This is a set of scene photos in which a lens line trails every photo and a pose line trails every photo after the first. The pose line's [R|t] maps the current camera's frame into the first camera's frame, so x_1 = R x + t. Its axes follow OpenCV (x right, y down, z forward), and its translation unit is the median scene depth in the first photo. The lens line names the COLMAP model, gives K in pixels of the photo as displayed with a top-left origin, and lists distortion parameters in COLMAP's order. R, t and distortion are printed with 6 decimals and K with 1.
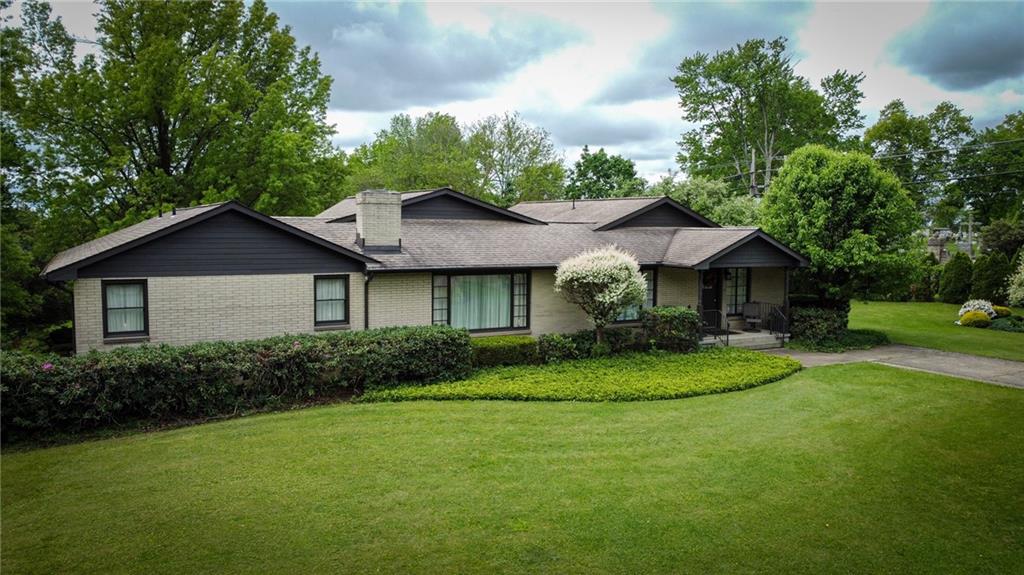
lens RADIAL K [[780.3, 0, 512.0], [0, 780.3, 287.5], [0, 0, 1]] dist [-0.004137, 0.001370]
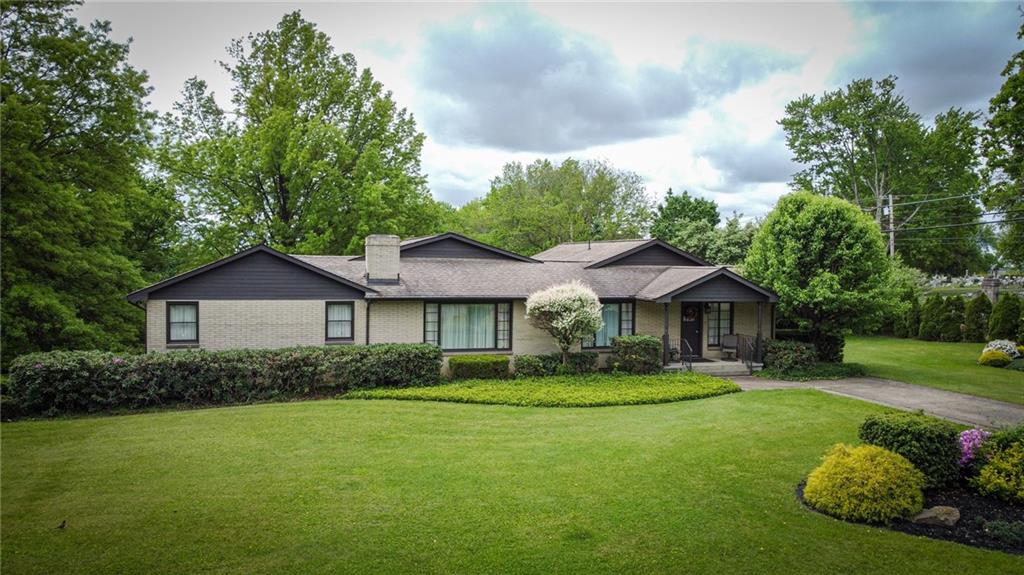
lens RADIAL K [[780.3, 0, 512.0], [0, 780.3, 287.5], [0, 0, 1]] dist [-0.004137, 0.001370]
pose [[0.979093, 0.010792, -0.203127, 0.263567], [-0.021064, 0.998602, -0.048476, 0.015152], [0.202319, 0.051741, 0.977952, -0.165525]]
